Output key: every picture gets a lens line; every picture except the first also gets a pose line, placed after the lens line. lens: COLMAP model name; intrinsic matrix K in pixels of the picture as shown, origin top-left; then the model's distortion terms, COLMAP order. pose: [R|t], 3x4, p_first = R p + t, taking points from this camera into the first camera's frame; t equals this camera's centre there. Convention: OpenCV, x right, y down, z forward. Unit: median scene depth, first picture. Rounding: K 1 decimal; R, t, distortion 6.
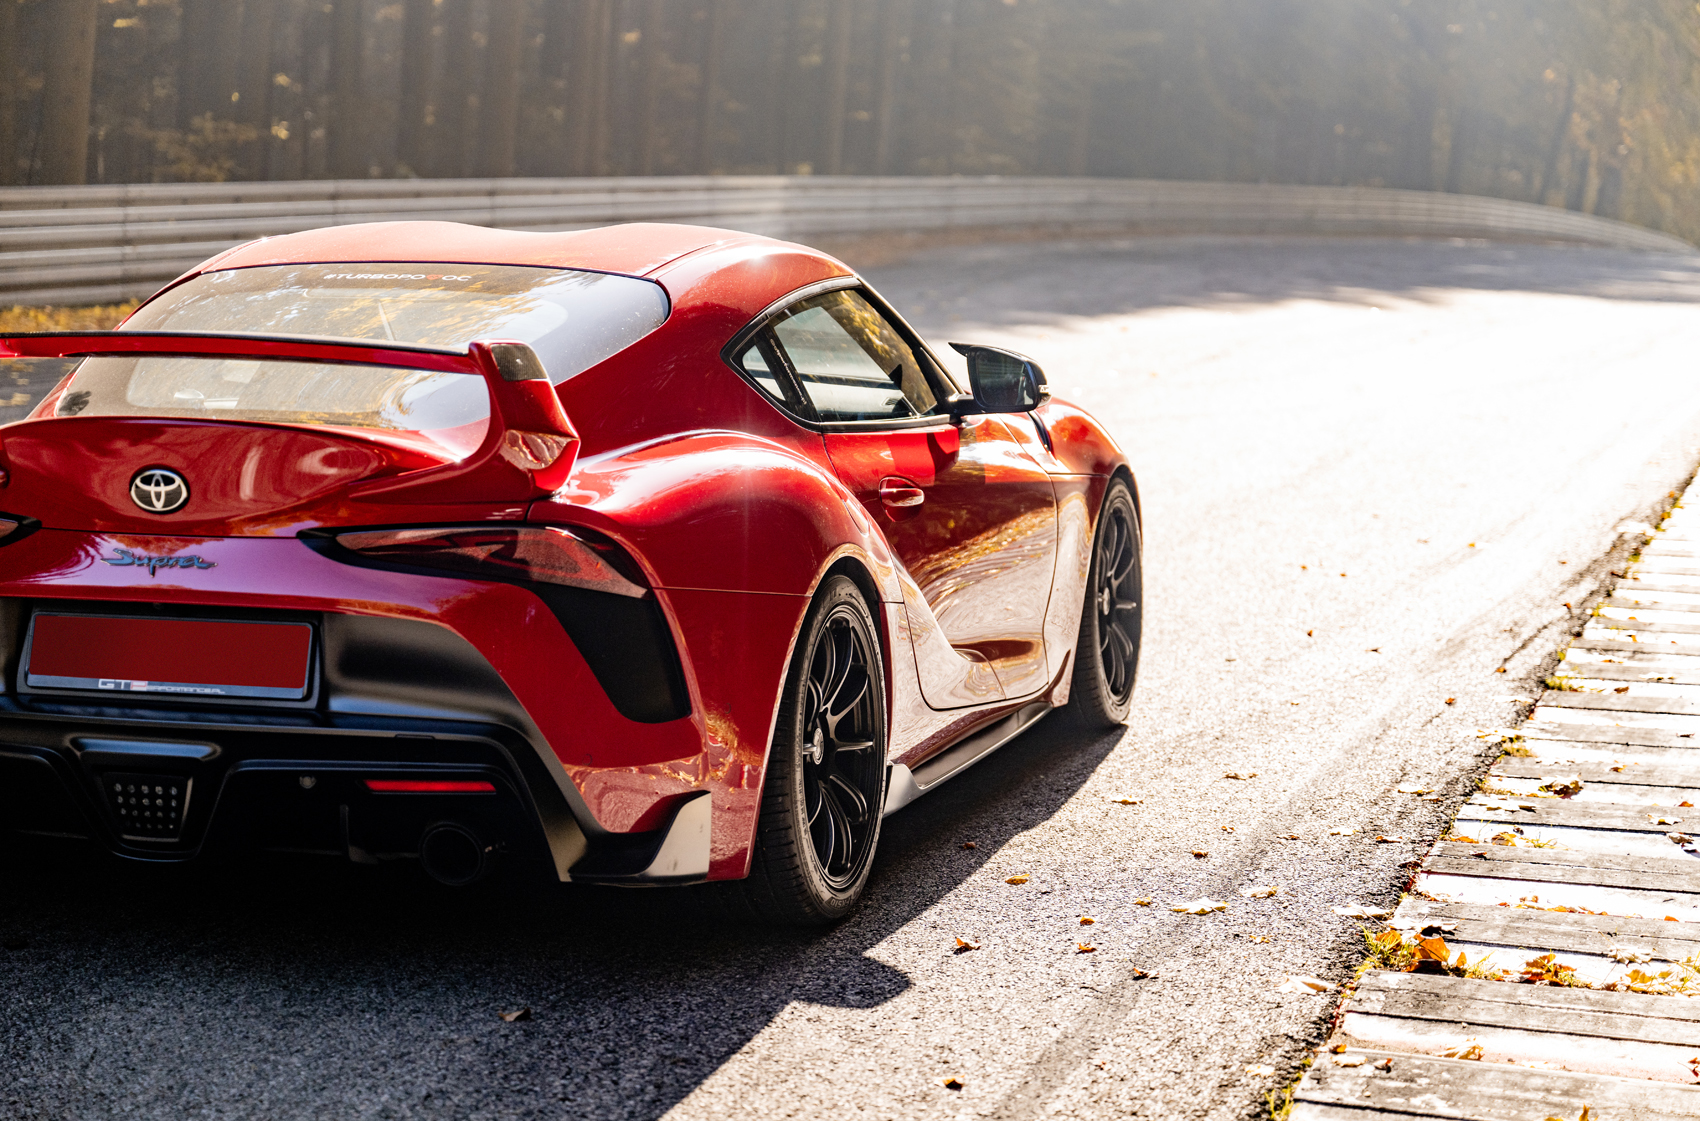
lens RADIAL K [[3416.6, 0, 845.5], [0, 3416.6, 558.1], [0, 0, 1]] dist [0.023530, 0.000000]
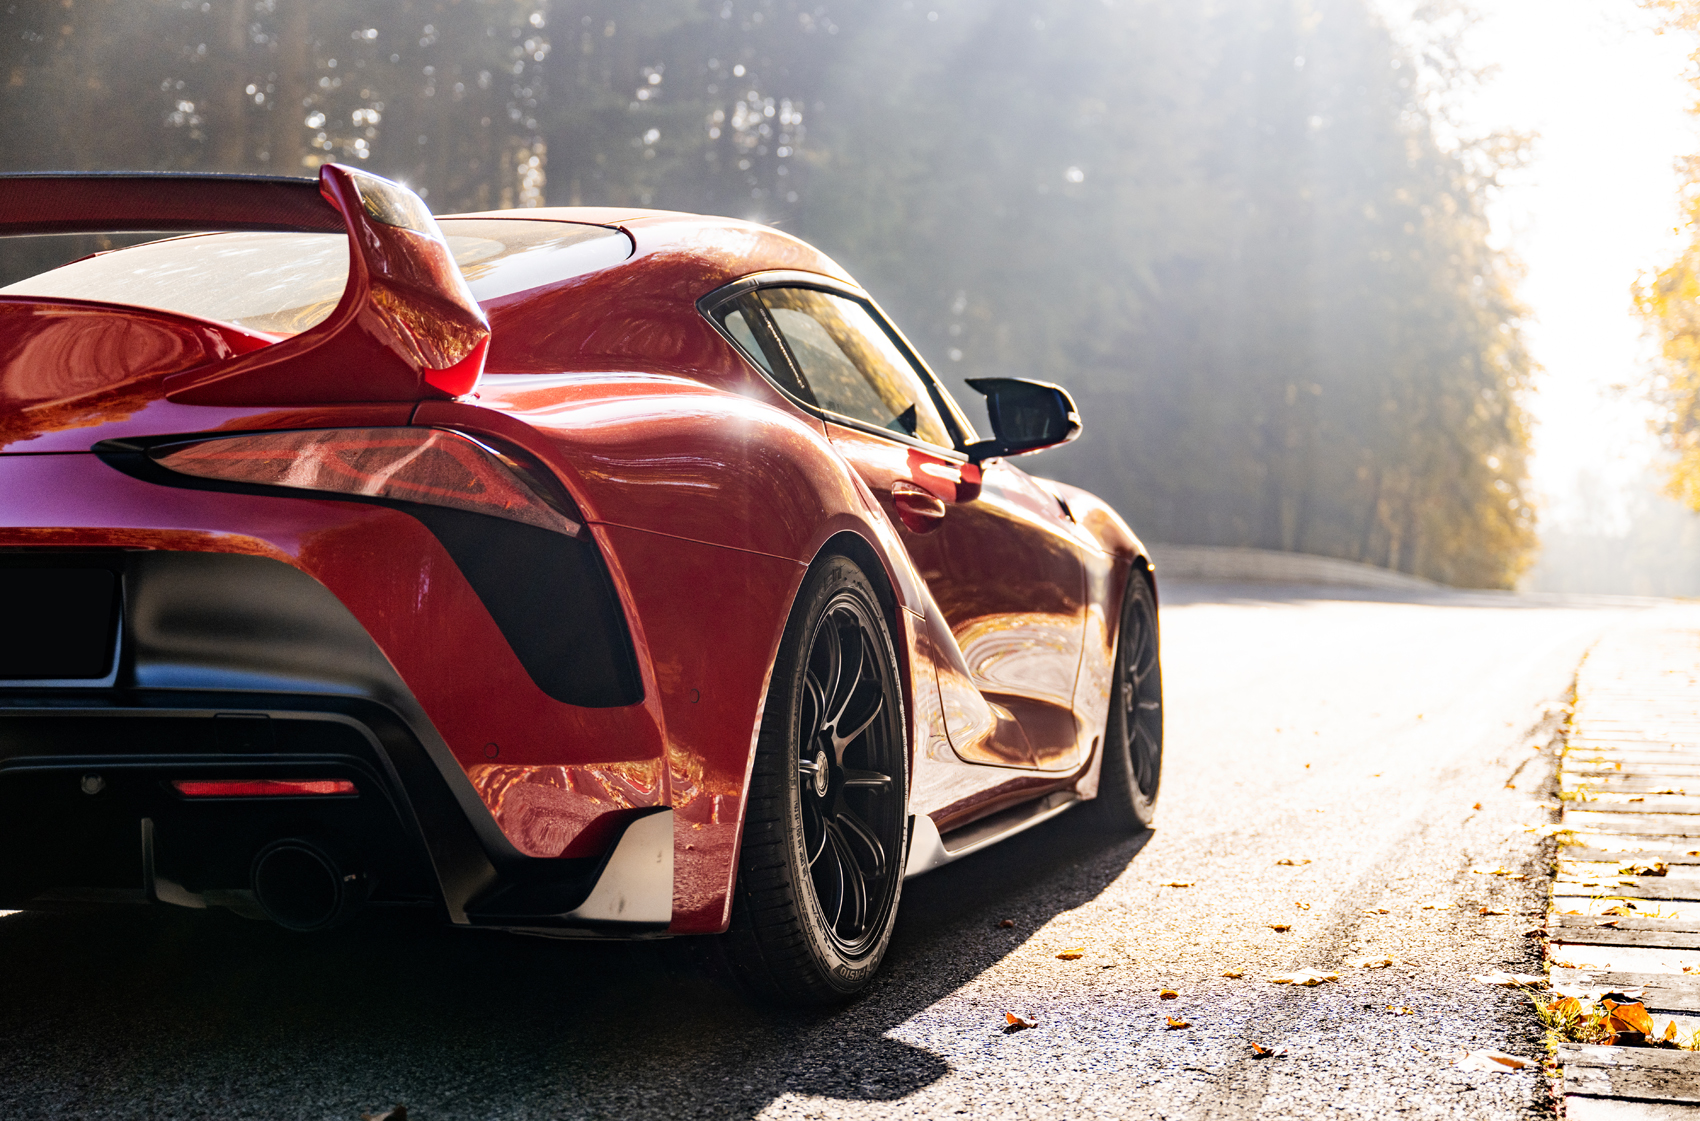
lens RADIAL K [[2407.2, 0, 860.4], [0, 2407.2, 565.4], [0, 0, 1]] dist [0.004588, 0.000000]
pose [[0.999859, -0.016795, 0.000264, 0.001620], [0.016716, 0.993395, -0.113519, 0.071286], [0.001644, 0.113507, 0.993536, 0.449282]]
